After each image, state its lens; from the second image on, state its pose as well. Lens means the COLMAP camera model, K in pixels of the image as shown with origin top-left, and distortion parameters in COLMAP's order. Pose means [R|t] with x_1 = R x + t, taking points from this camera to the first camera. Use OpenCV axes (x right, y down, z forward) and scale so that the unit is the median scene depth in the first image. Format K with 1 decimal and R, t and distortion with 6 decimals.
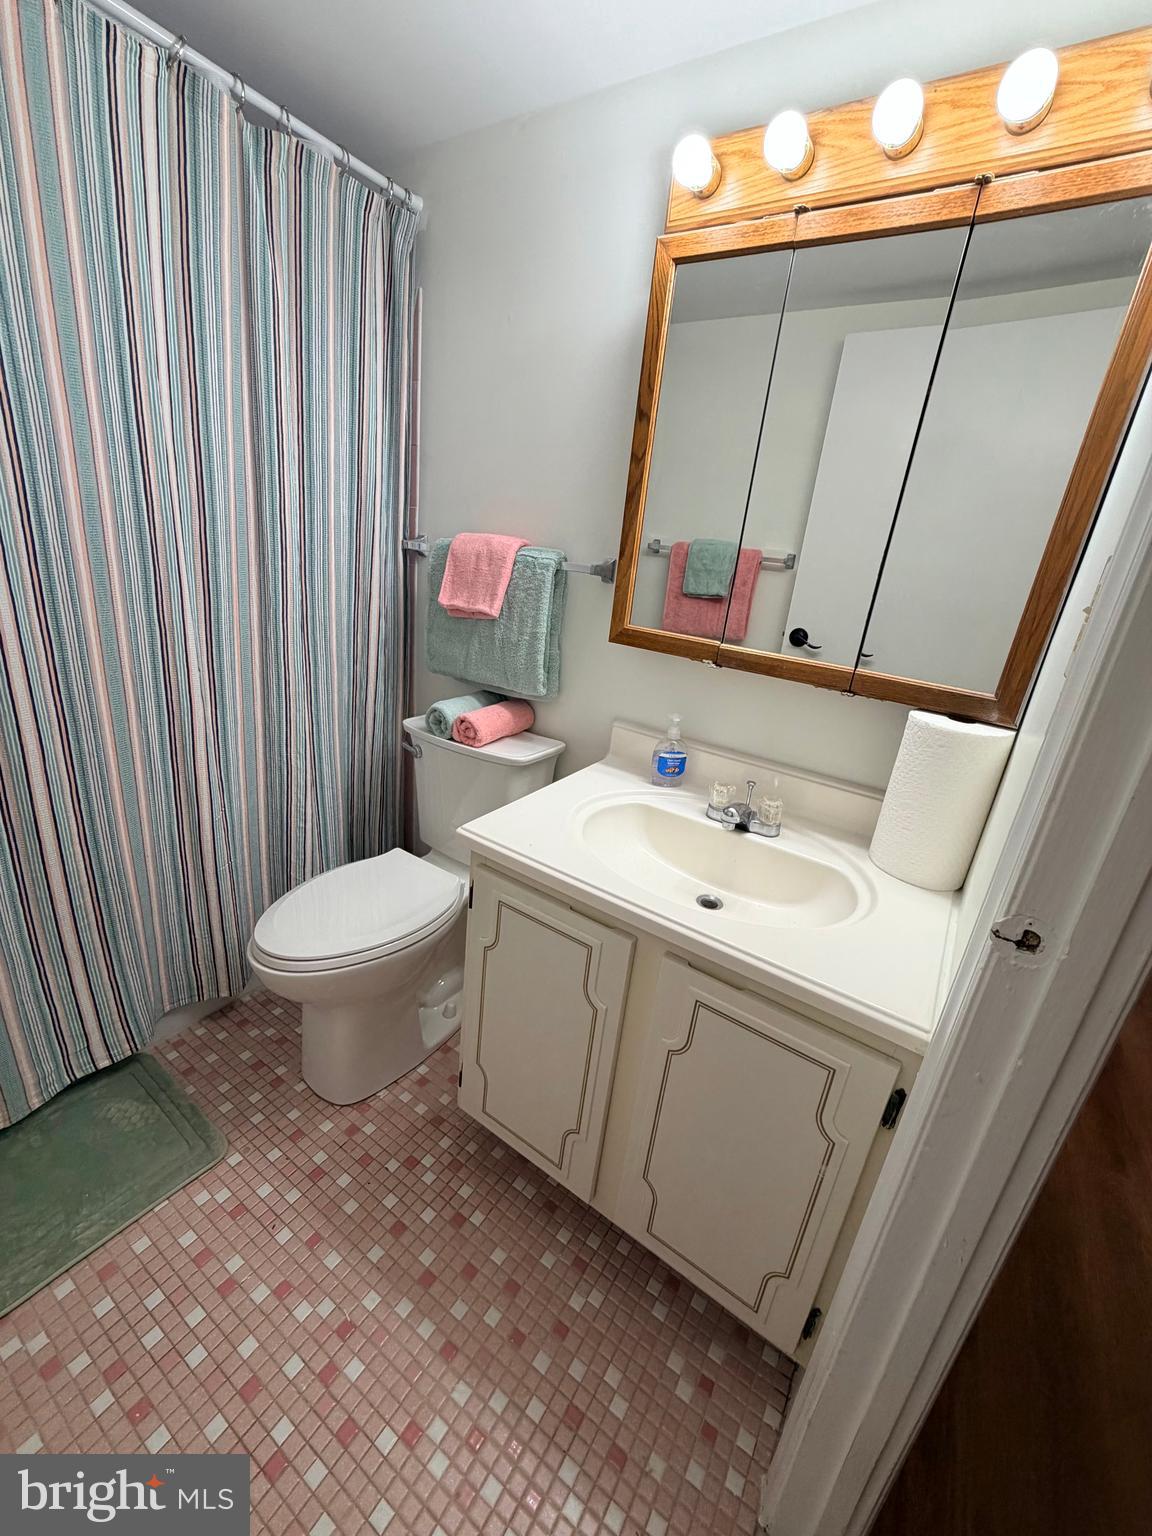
lens RADIAL K [[614.3, 0, 574.9], [0, 614.3, 762.9], [0, 0, 1]] dist [-0.000769, -0.000048]
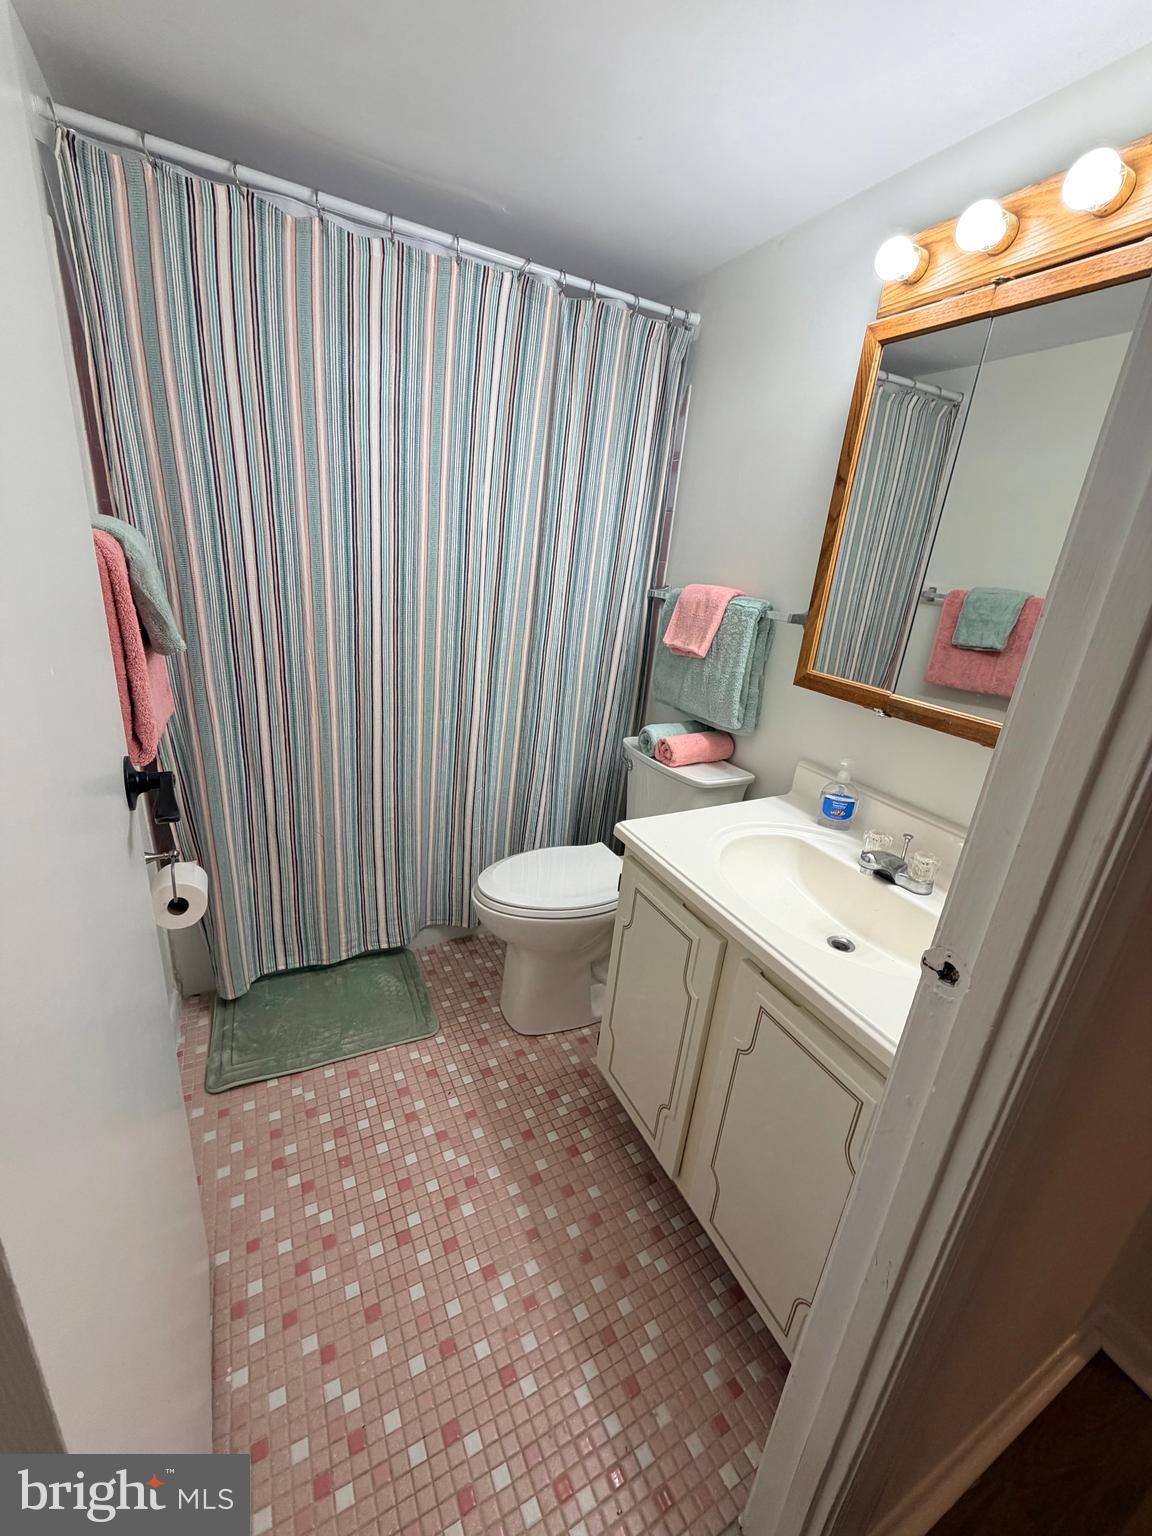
lens RADIAL K [[614.3, 0, 574.9], [0, 614.3, 762.9], [0, 0, 1]] dist [-0.000769, -0.000048]
pose [[0.874165, 0.135784, -0.466259, 0.243029], [-0.163725, 0.986309, -0.019726, 0.021623], [0.457197, 0.093582, 0.884428, -0.113341]]
